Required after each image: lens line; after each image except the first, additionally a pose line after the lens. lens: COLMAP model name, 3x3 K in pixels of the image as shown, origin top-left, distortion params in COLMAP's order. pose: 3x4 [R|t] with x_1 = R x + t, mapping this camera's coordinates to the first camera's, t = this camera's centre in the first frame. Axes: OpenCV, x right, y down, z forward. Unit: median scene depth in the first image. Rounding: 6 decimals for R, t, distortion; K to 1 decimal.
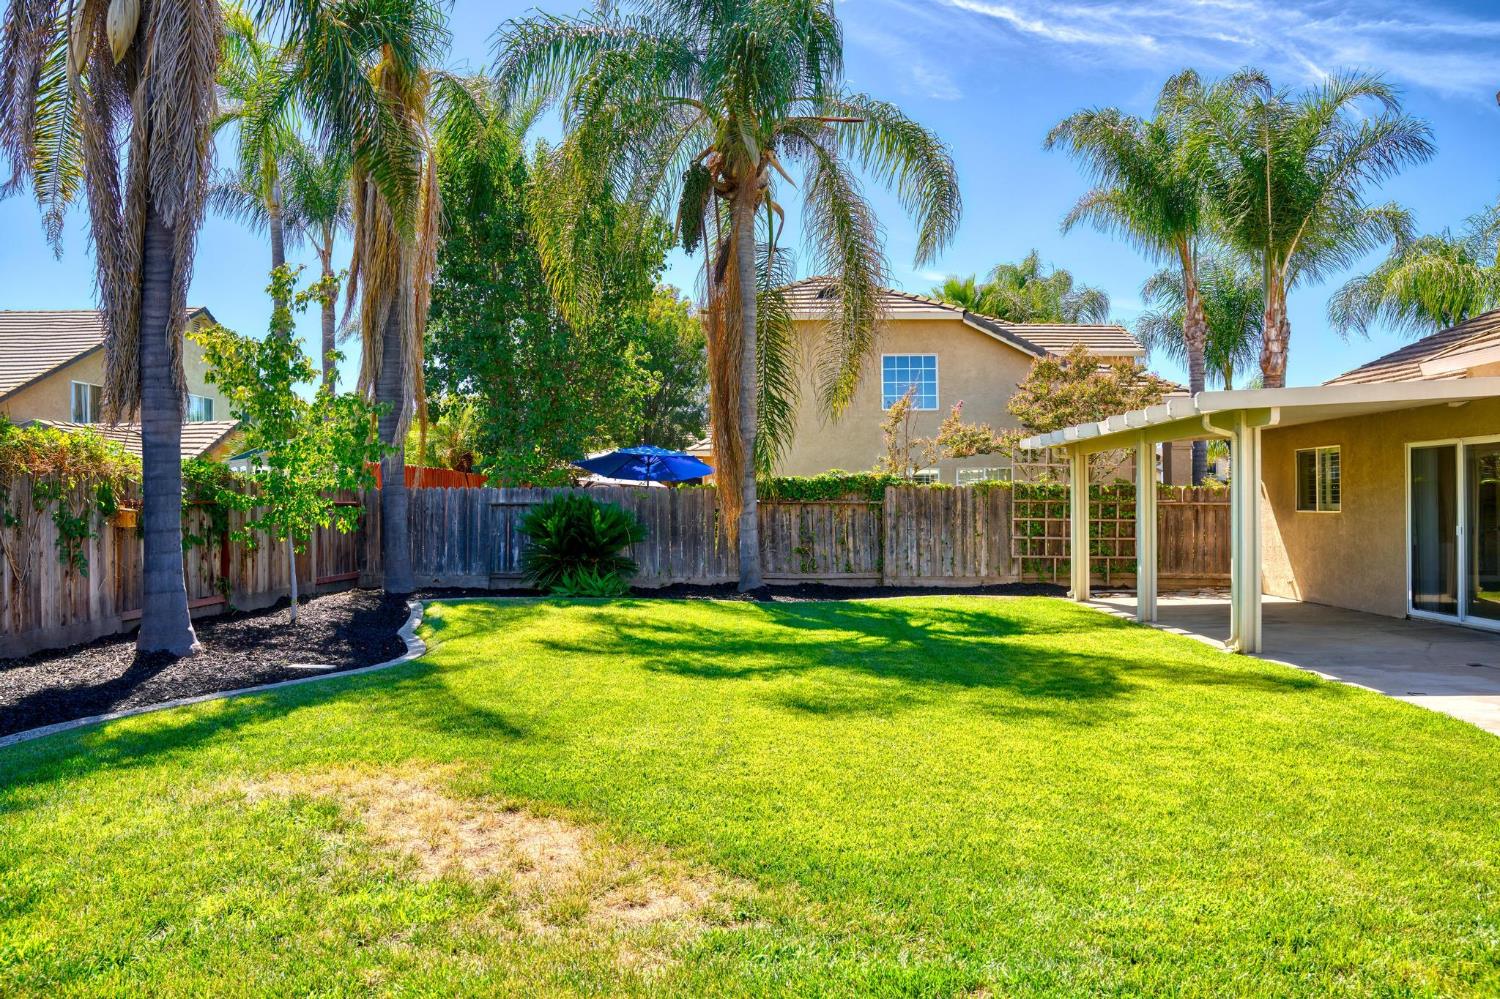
lens RADIAL K [[1053.8, 0, 758.1], [0, 1053.8, 508.3], [0, 0, 1]] dist [-0.069878, 0.055707]
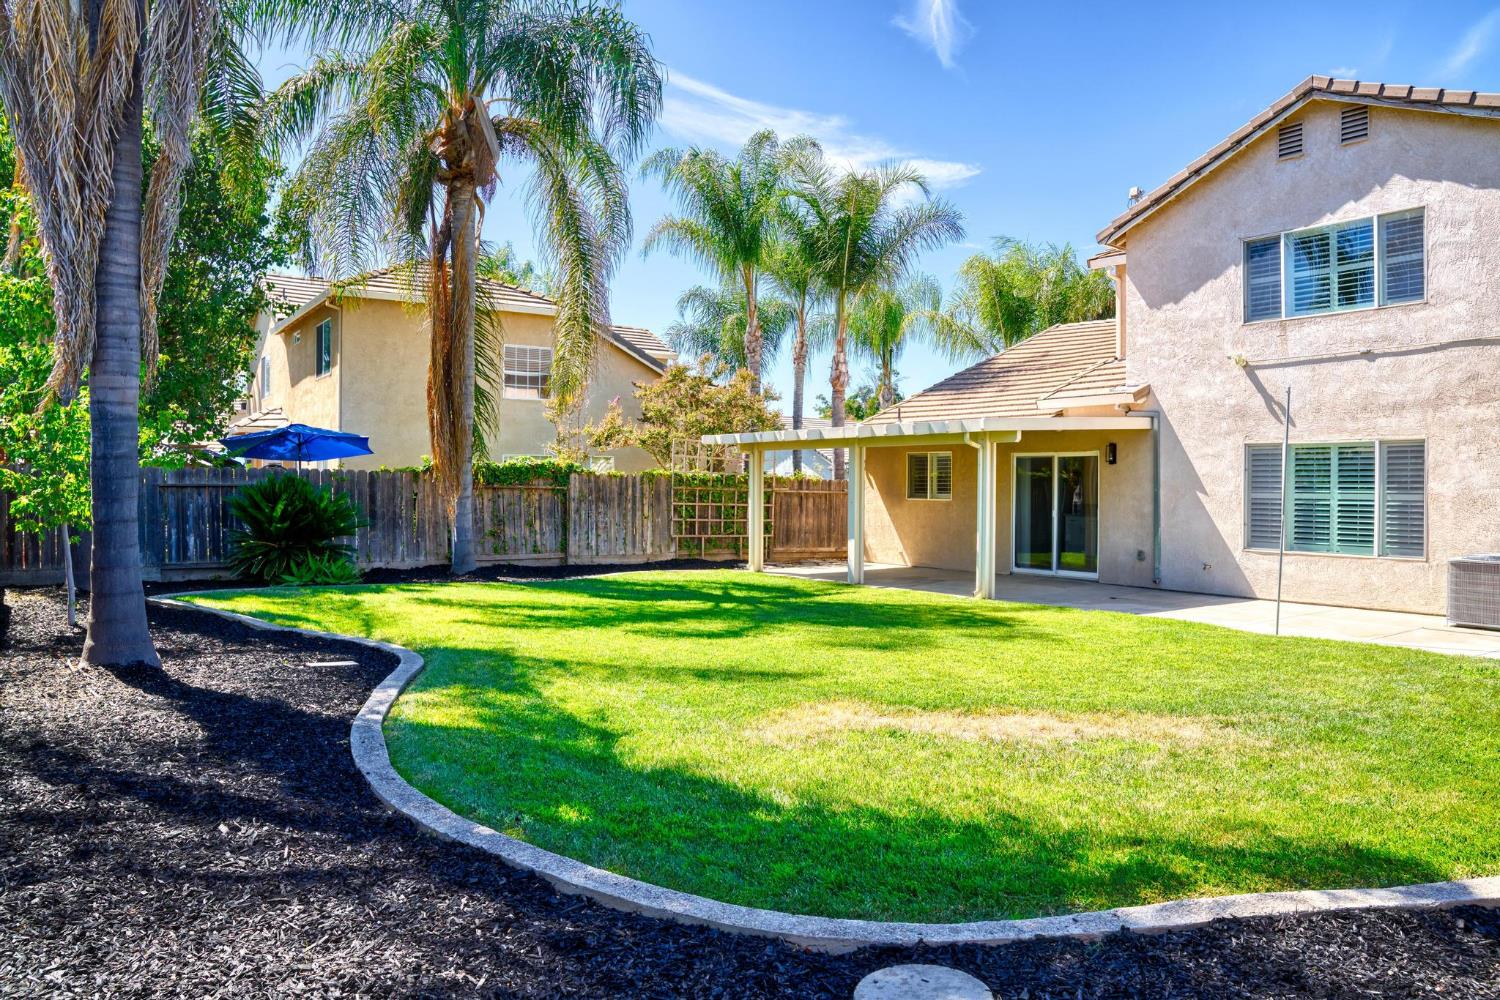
lens RADIAL K [[1053.8, 0, 784.0], [0, 1053.8, 499.2], [0, 0, 1]] dist [-0.069878, 0.055707]
pose [[0.815436, 0.004452, 0.578830, -0.324870], [-0.010070, 0.999928, 0.006496, -0.003157], [-0.578760, -0.011126, 0.815422, -0.010570]]
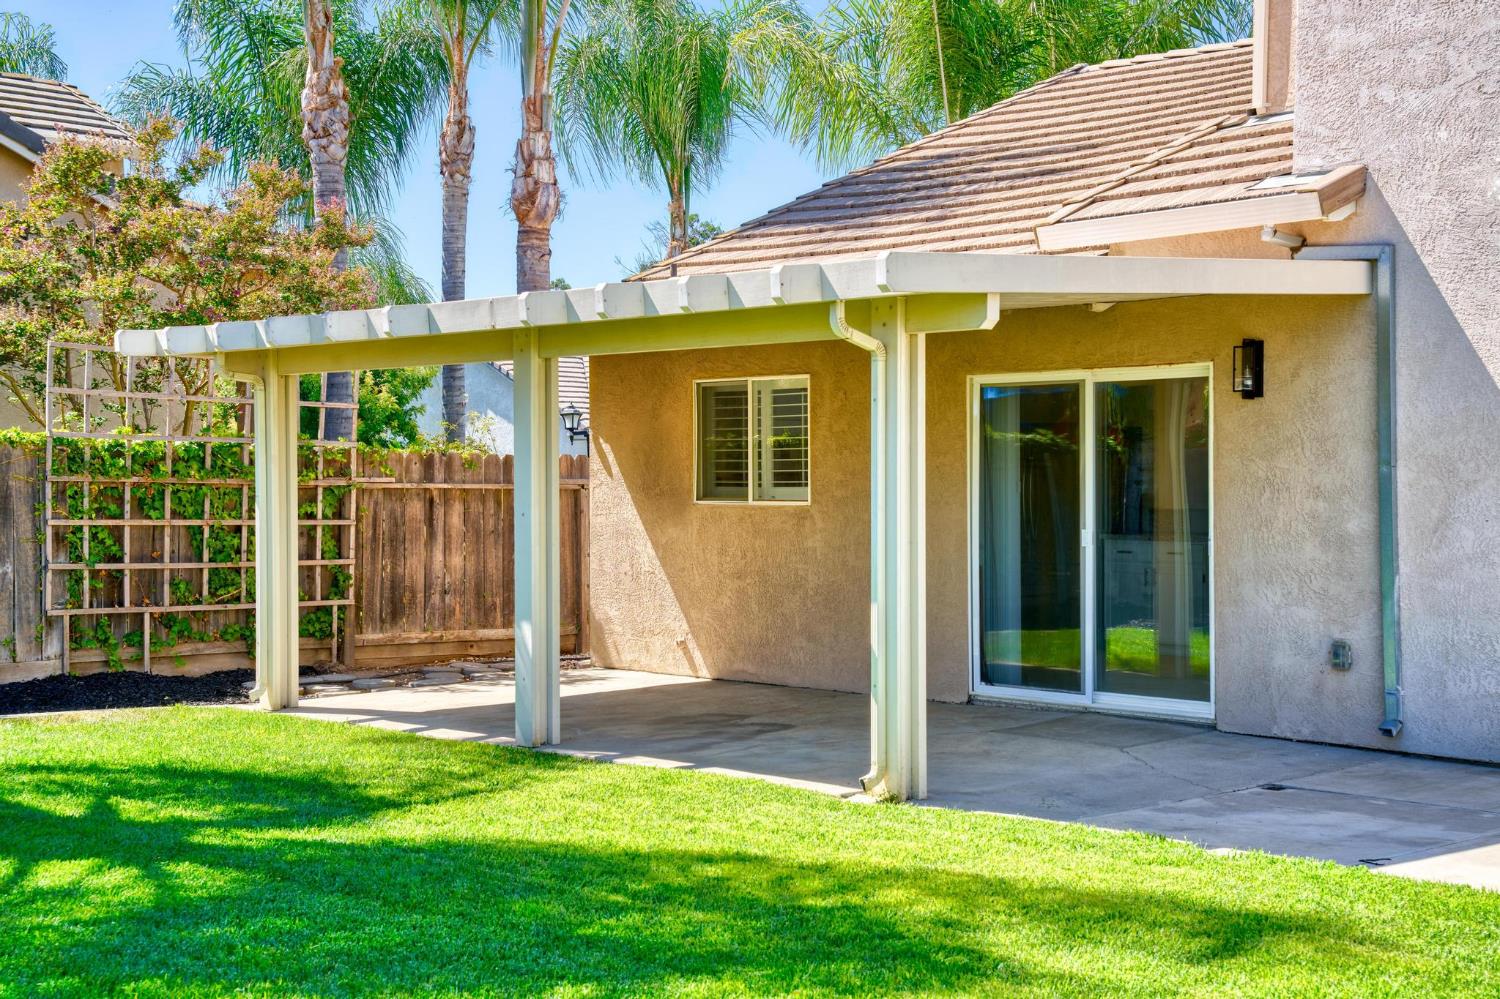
lens RADIAL K [[2156.9, 0, 754.6], [0, 2156.9, 507.9], [0, 0, 1]] dist [0.296544, 0.000000]
pose [[0.742097, -0.005773, 0.670268, -0.138360], [0.000600, 0.999968, 0.007949, -0.002249], [-0.670292, -0.005497, 0.742077, 0.162788]]
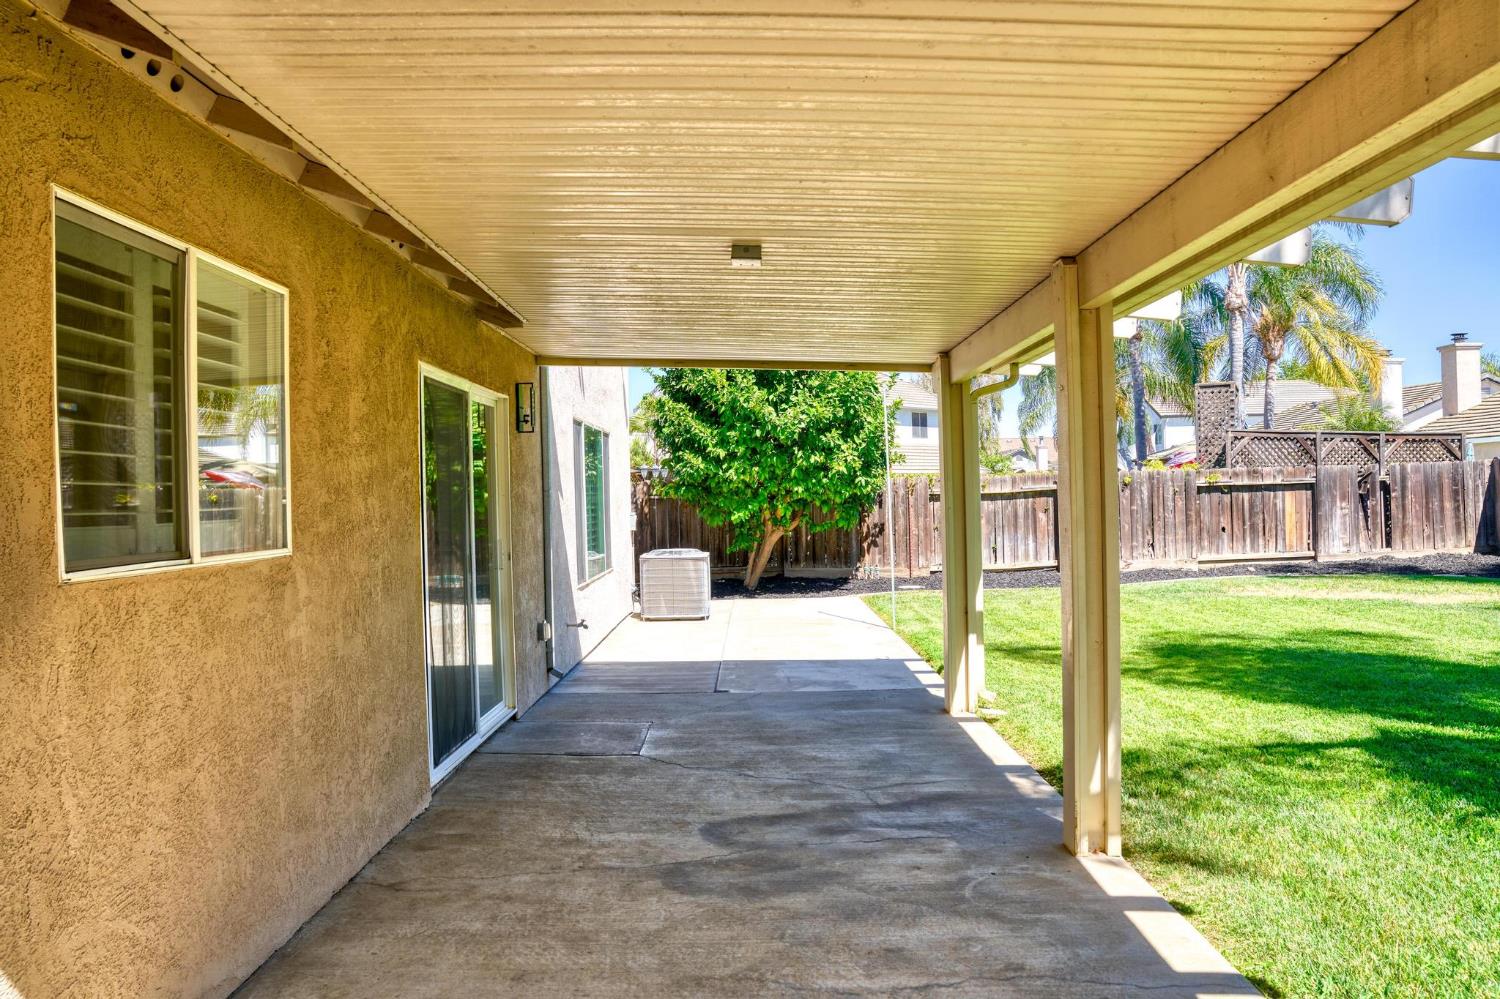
lens RADIAL K [[1053.8, 0, 749.5], [0, 1053.8, 504.7], [0, 0, 1]] dist [-0.069878, 0.055707]
pose [[-0.999365, 0.026338, 0.023999, 0.329466], [0.026601, 0.999589, 0.010684, -0.005811], [-0.023708, 0.011315, -0.999655, 0.935013]]
